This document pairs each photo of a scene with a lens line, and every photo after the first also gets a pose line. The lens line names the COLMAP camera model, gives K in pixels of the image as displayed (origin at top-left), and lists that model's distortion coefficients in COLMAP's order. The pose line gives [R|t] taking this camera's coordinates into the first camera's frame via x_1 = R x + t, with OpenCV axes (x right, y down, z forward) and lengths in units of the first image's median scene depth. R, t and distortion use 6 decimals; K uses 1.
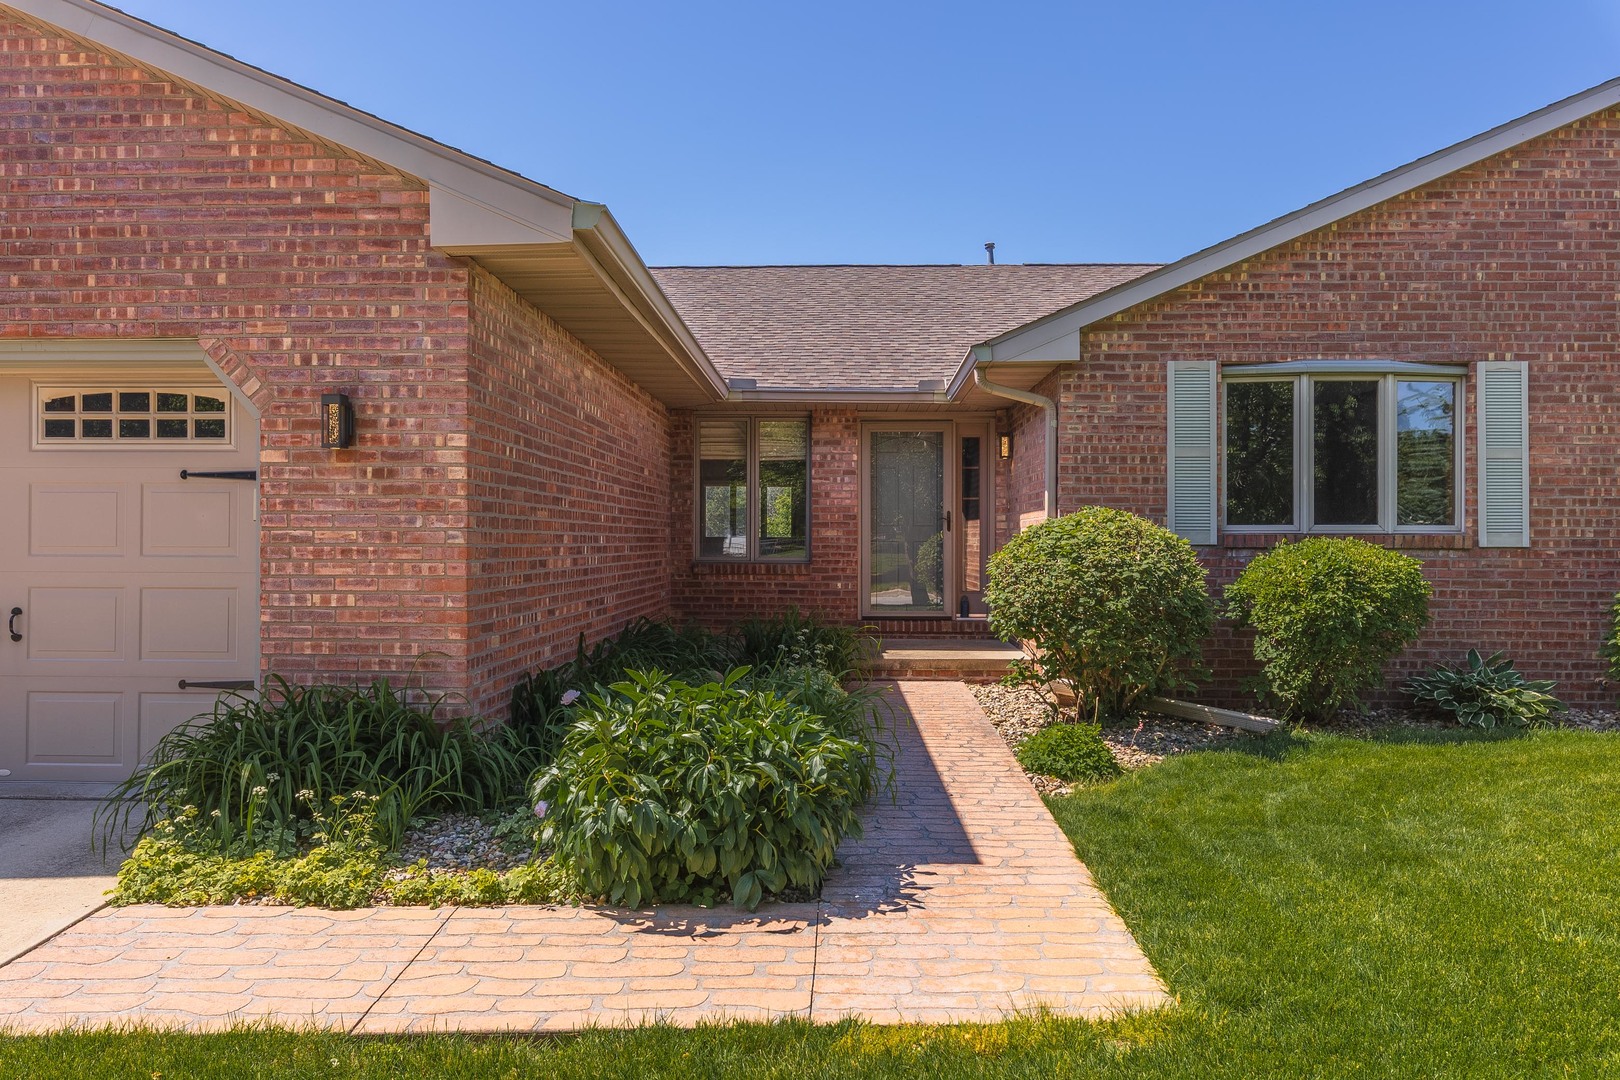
lens RADIAL K [[1198.7, 0, 811.9], [0, 1198.7, 540.8], [0, 0, 1]] dist [0.005529, -0.001115]
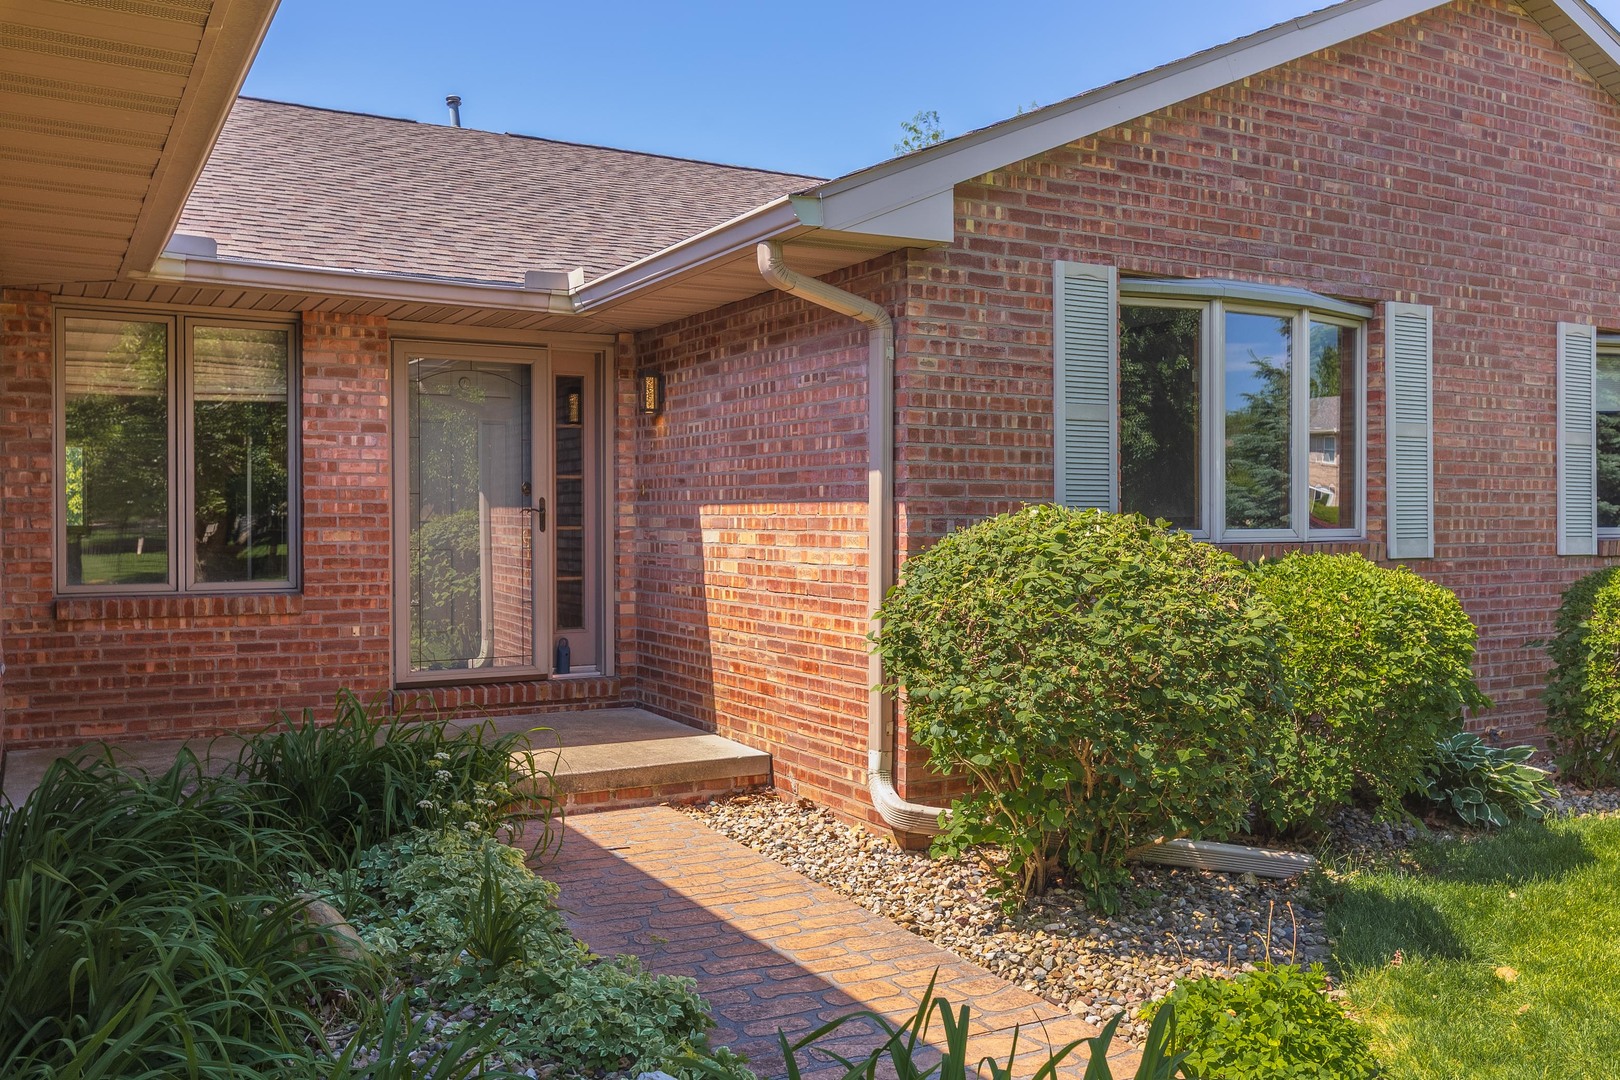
lens RADIAL K [[1372.9, 0, 812.3], [0, 1372.9, 533.5], [0, 0, 1]] dist [-0.001193, 0.007576]
pose [[0.858169, -0.008437, 0.513298, -0.164393], [0.001801, 0.999908, 0.013426, -0.021587], [-0.513365, -0.010597, 0.858105, 0.466880]]
